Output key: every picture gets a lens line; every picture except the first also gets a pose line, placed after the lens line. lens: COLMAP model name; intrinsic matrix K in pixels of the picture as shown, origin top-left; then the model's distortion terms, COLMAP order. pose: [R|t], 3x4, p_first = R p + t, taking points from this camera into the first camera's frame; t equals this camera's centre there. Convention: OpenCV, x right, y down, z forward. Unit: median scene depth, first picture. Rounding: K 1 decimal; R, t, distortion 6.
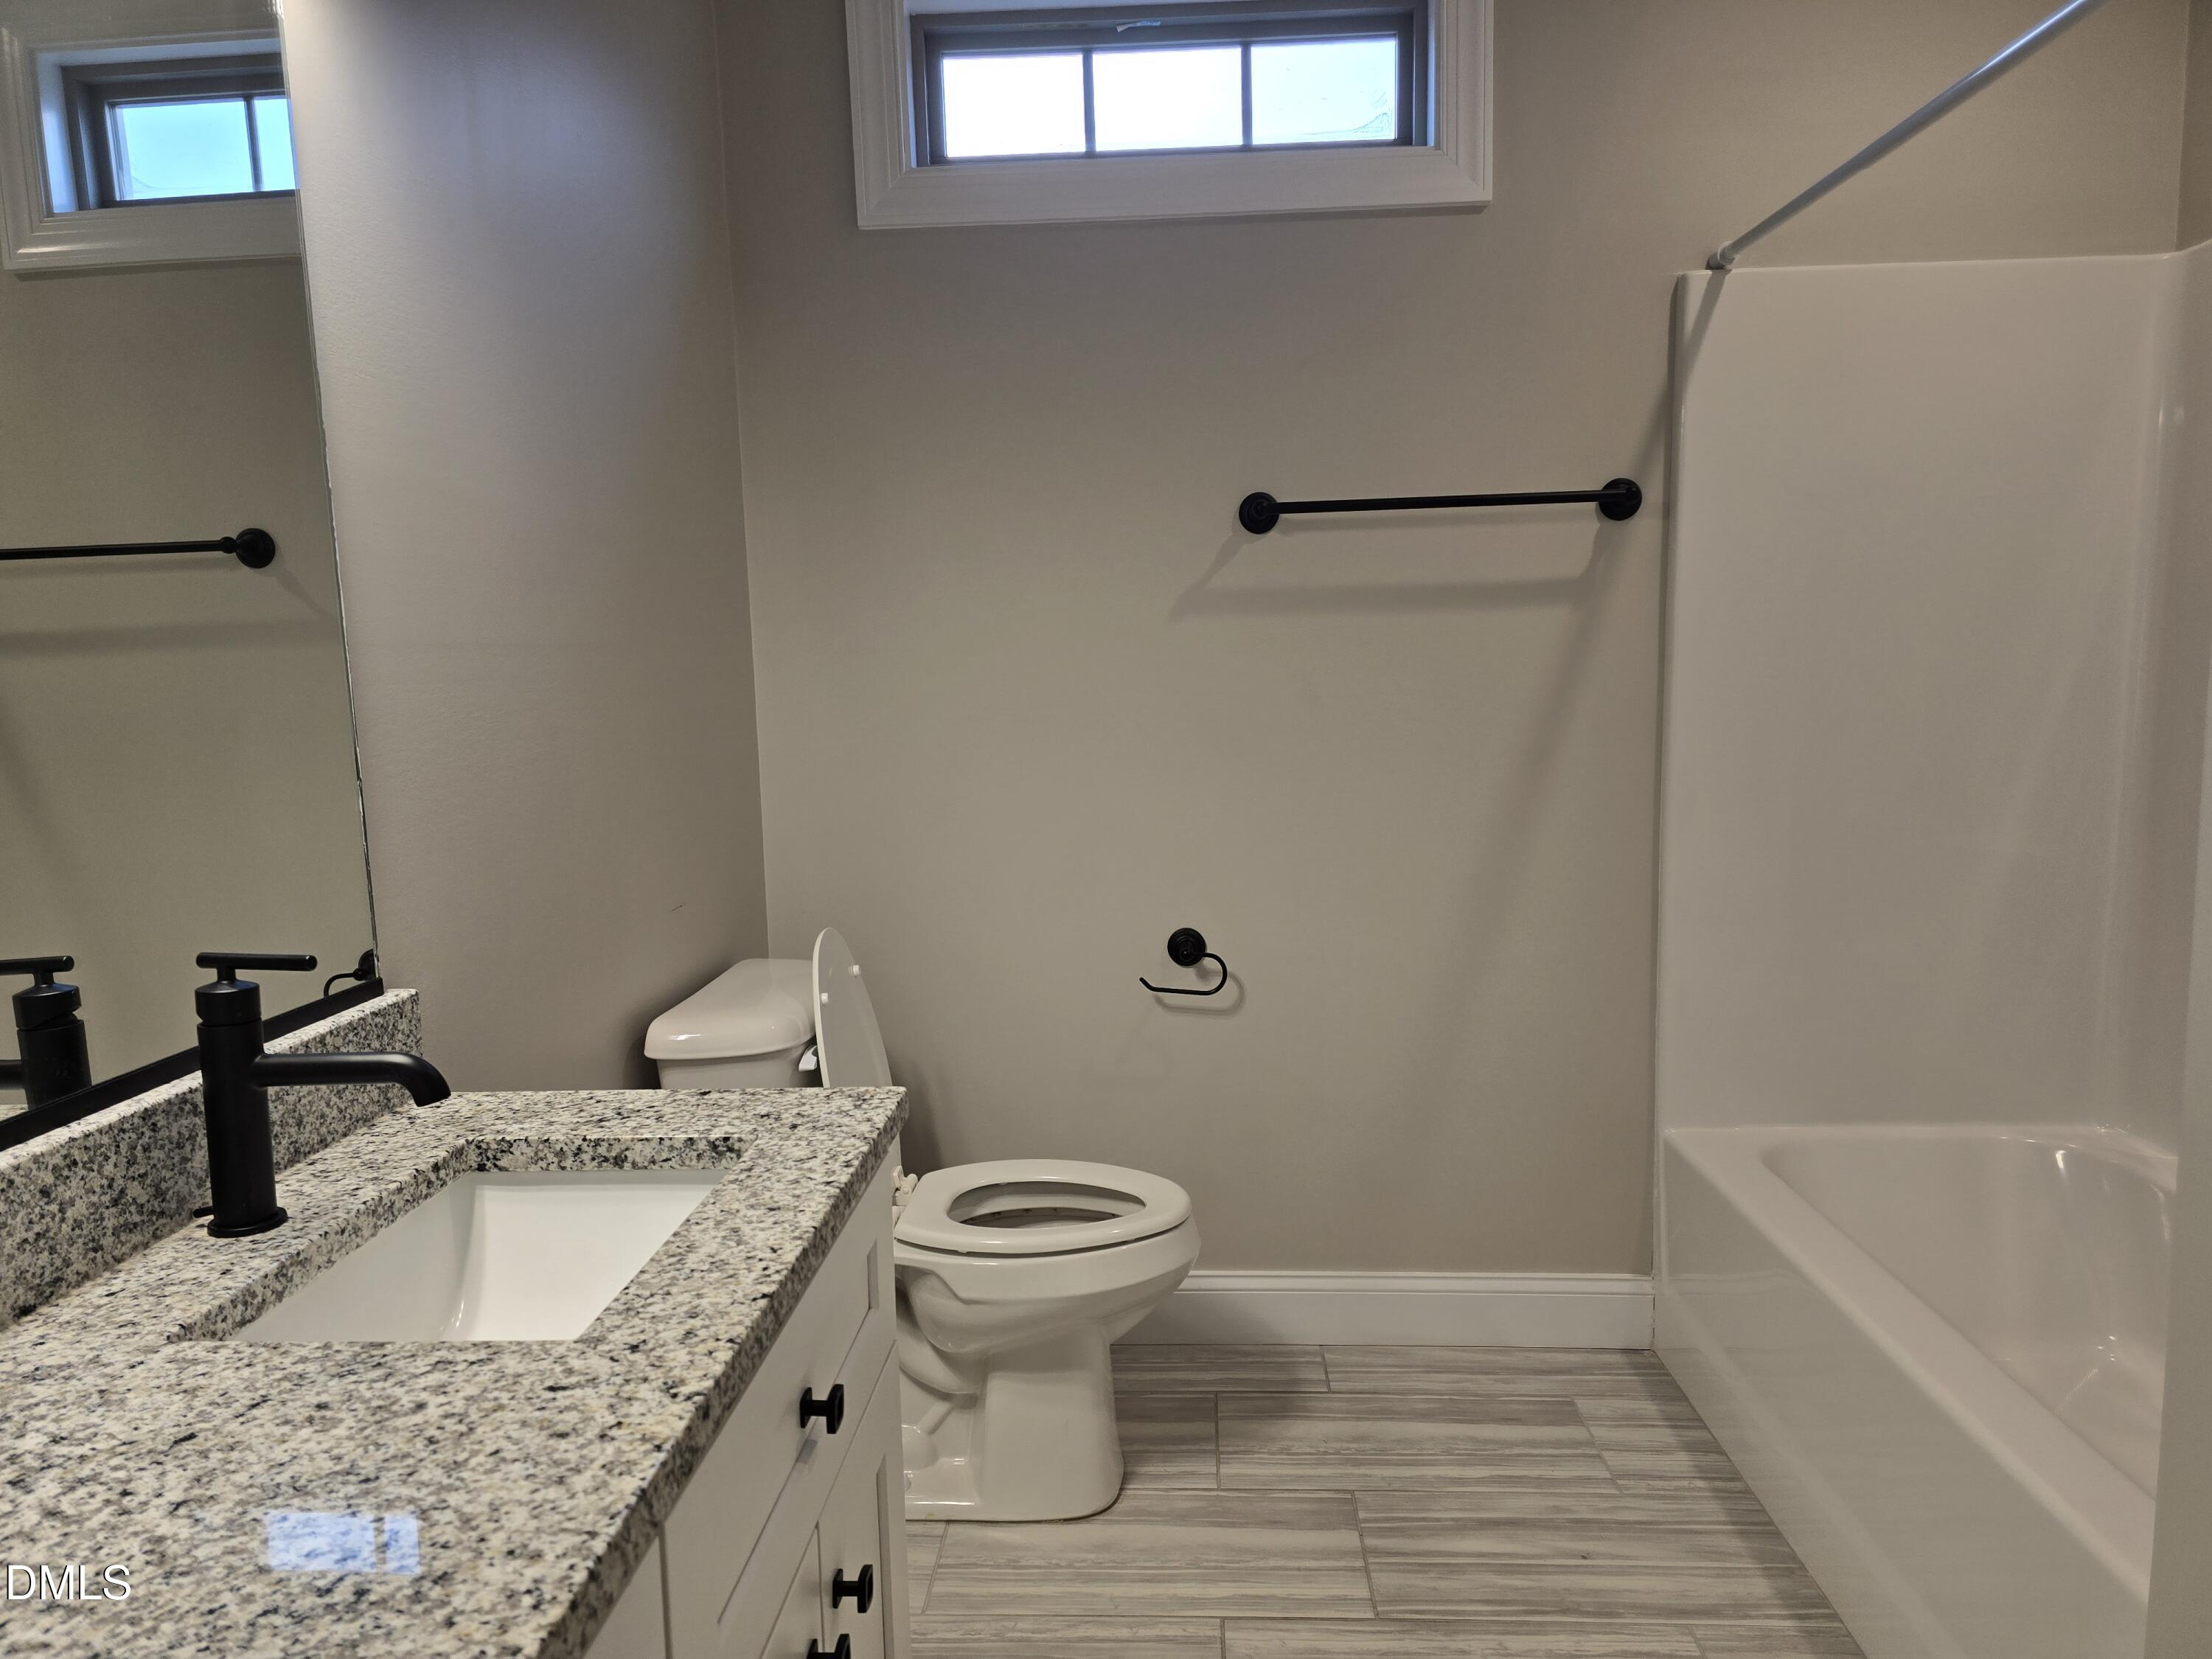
lens RADIAL K [[1489.3, 0, 1115.2], [0, 1489.3, 836.7], [0, 0, 1]] dist [0.067122, -0.060650]
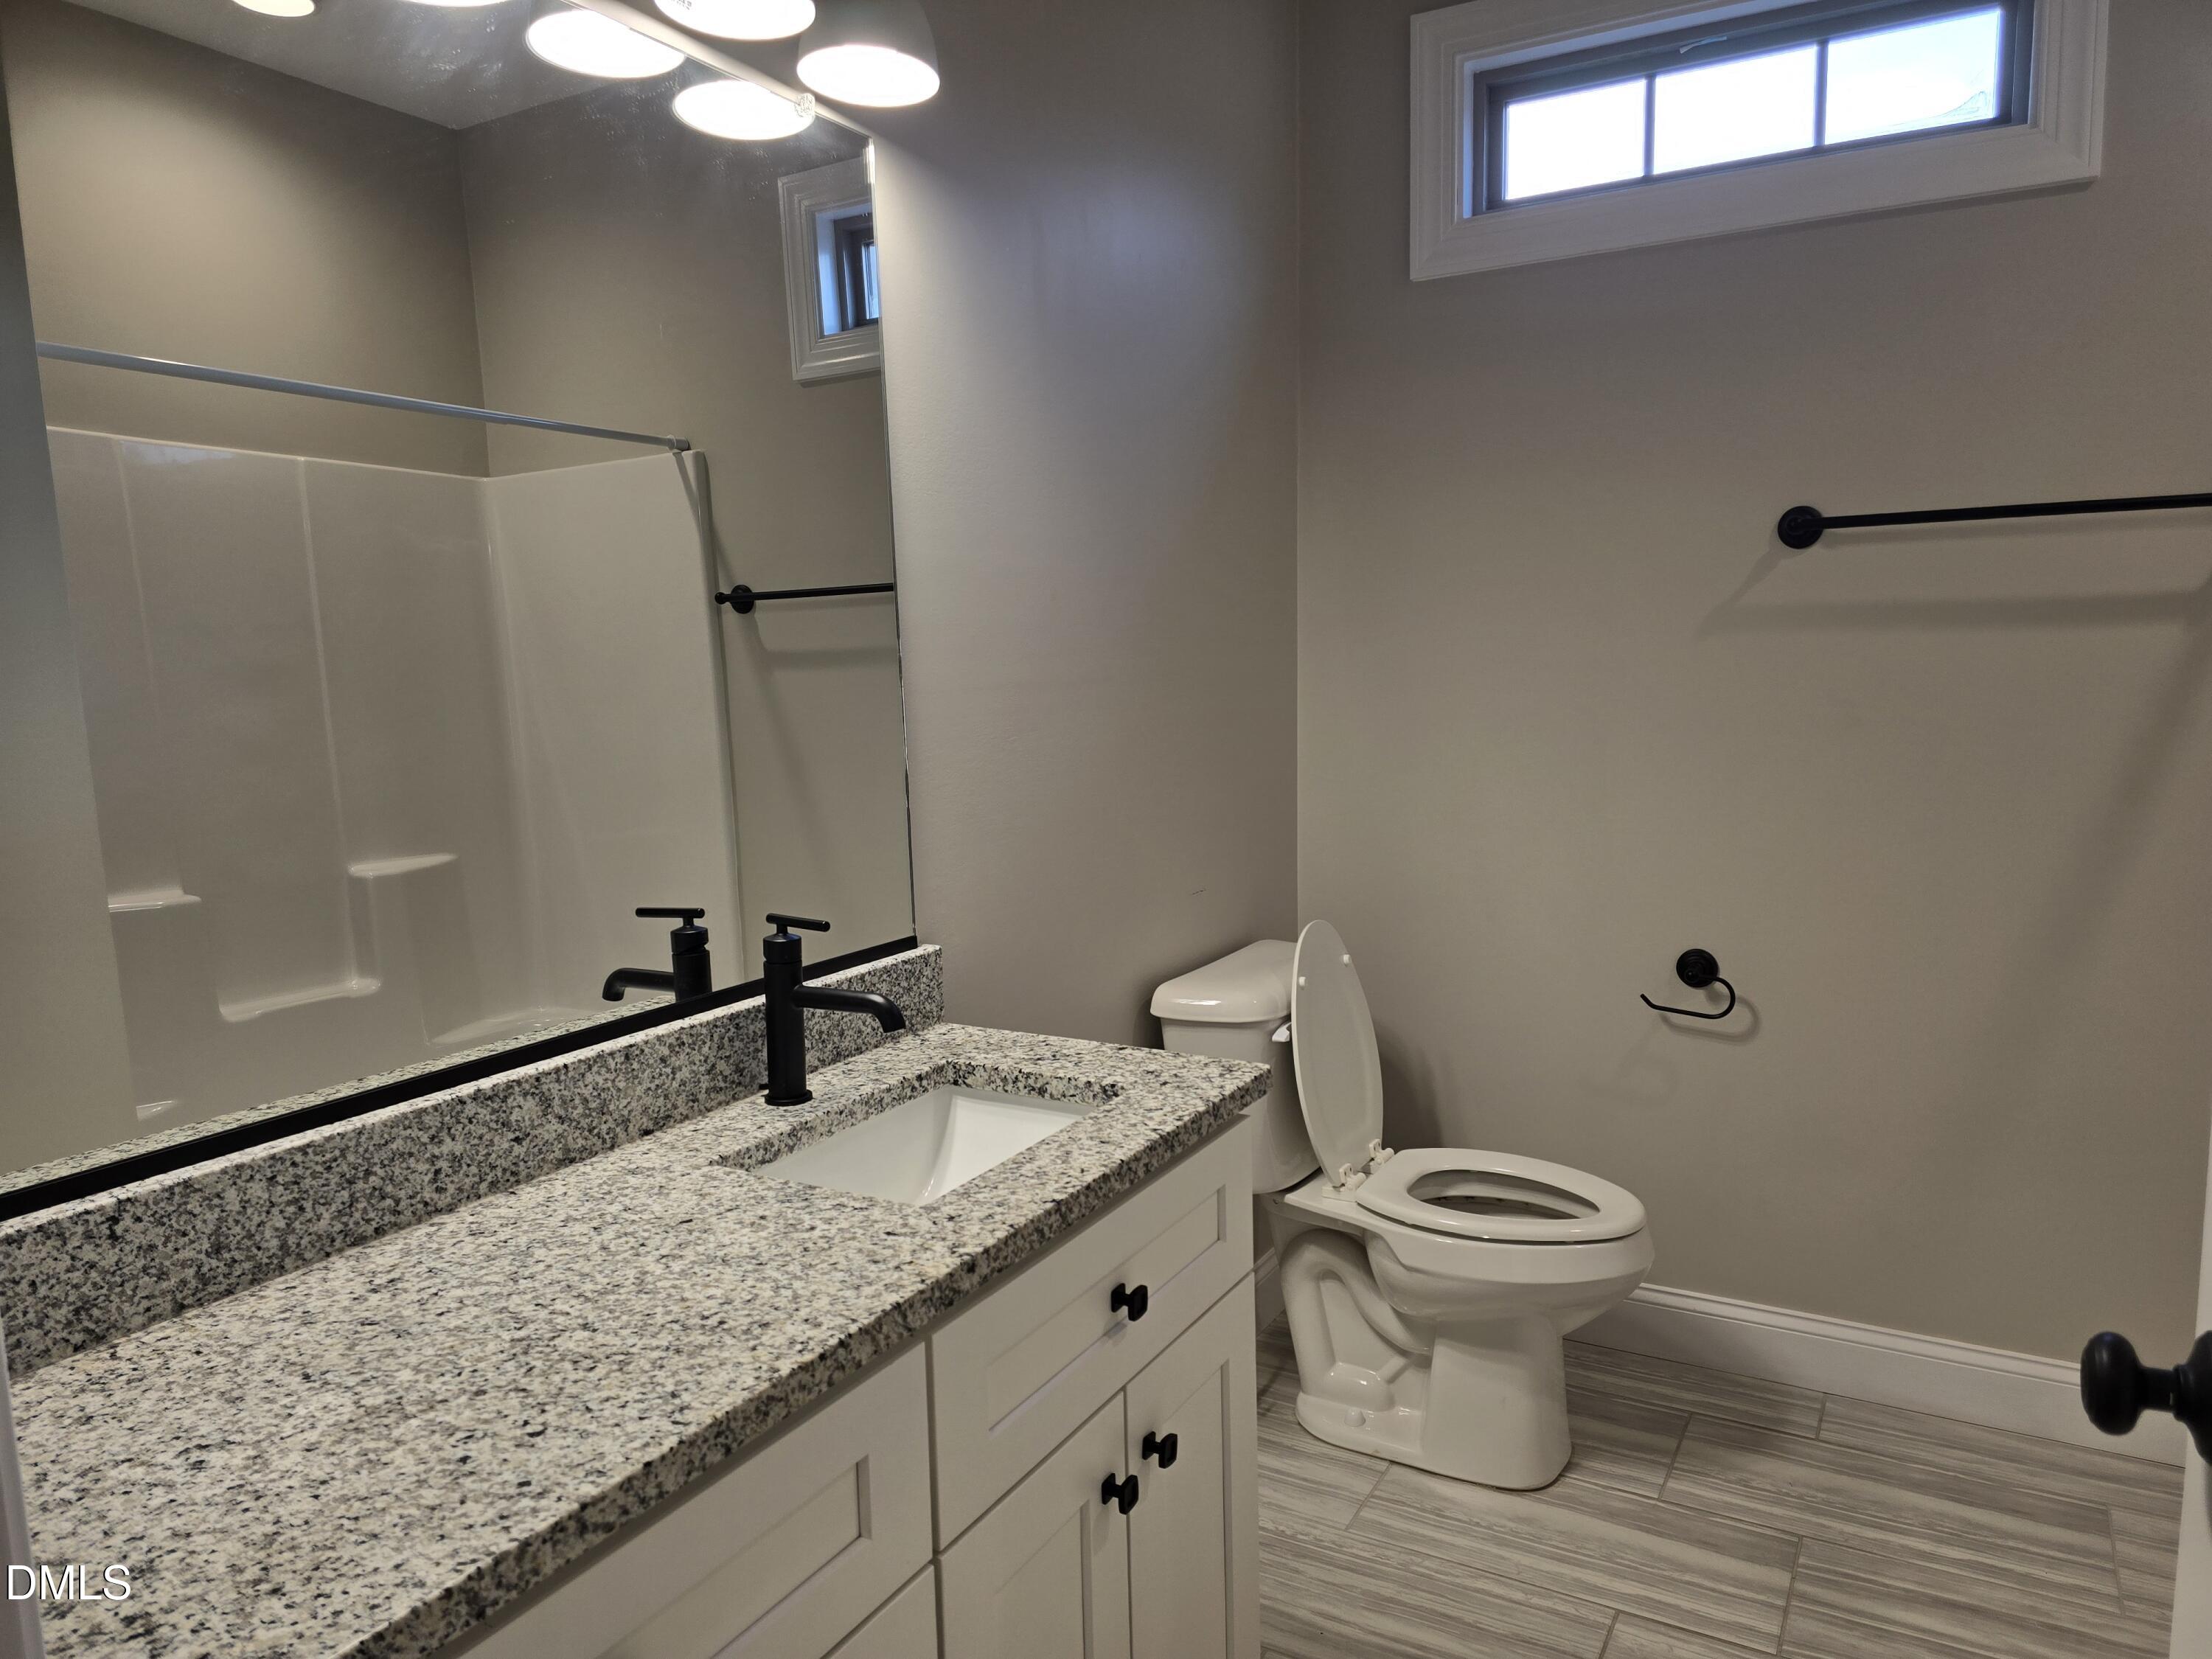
lens RADIAL K [[1489.3, 0, 1129.6], [0, 1489.3, 825.3], [0, 0, 1]] dist [0.067122, -0.060650]
pose [[0.896381, 0.055129, -0.439843, 0.187232], [-0.049824, 0.998479, 0.023608, -0.032409], [0.440475, 0.000753, 0.897764, -0.086981]]
